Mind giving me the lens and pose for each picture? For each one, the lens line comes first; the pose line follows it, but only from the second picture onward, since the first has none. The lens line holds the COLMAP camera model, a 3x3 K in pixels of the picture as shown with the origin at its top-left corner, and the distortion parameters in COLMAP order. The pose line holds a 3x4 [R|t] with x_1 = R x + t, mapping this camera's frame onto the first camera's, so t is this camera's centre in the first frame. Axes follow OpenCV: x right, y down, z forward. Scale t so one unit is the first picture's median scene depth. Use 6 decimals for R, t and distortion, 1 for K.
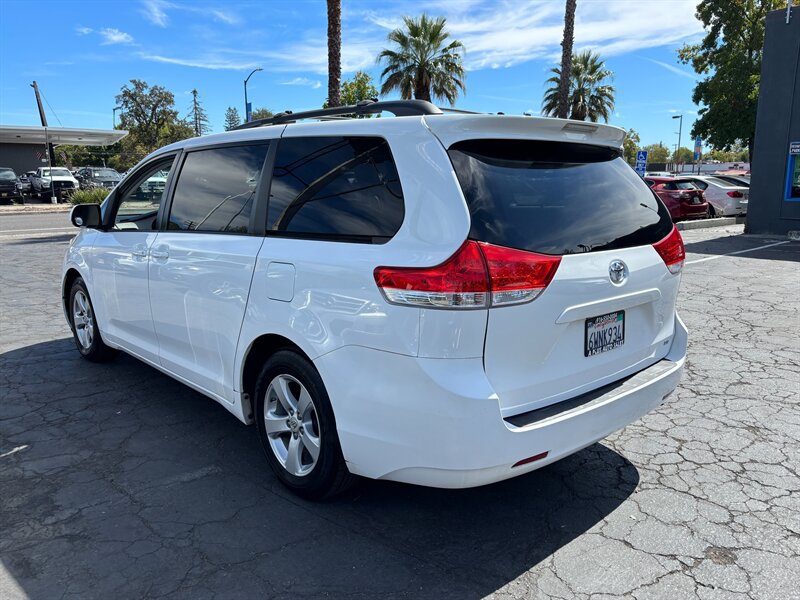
lens RADIAL K [[627.5, 0, 395.8], [0, 627.5, 307.9], [0, 0, 1]] dist [0.057434, -0.062476]
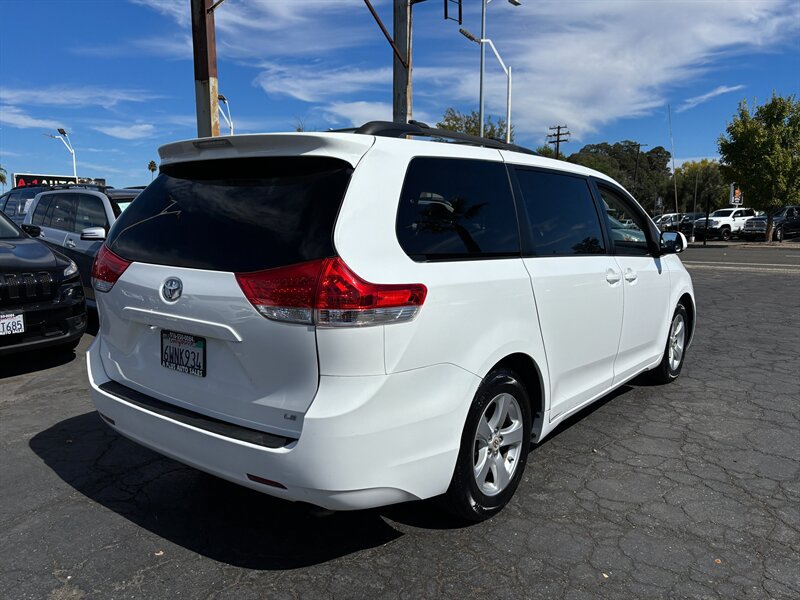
lens RADIAL K [[627.5, 0, 399.4], [0, 627.5, 307.0], [0, 0, 1]] dist [0.057434, -0.062476]
pose [[0.175851, 0.142373, -0.974067, 1.082895], [-0.198856, 0.974225, 0.106496, -0.162257], [0.964123, 0.174972, 0.199631, 0.911084]]
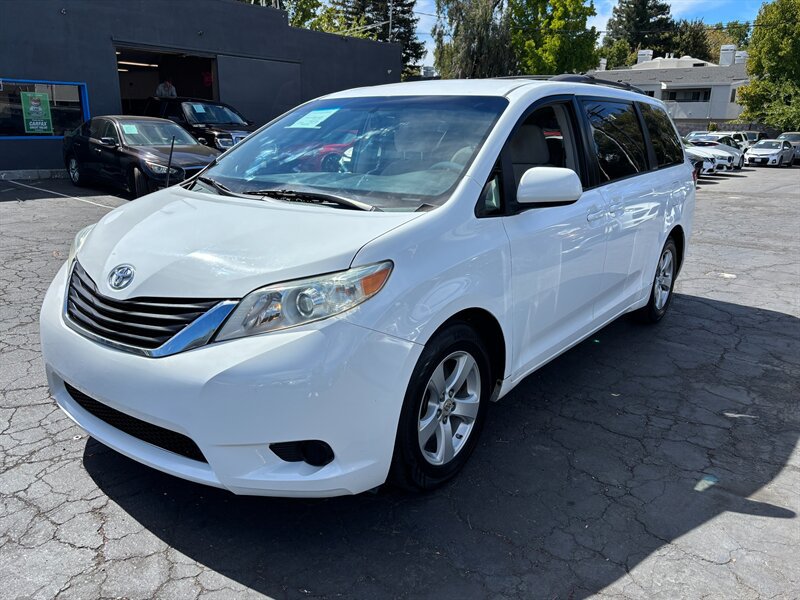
lens RADIAL K [[627.5, 0, 401.3], [0, 627.5, 300.1], [0, 0, 1]] dist [0.057434, -0.062476]
pose [[-0.188289, -0.238292, 0.952767, -1.466341], [0.193988, 0.941982, 0.273931, -0.323813], [-0.962765, 0.236404, -0.131139, 1.677388]]
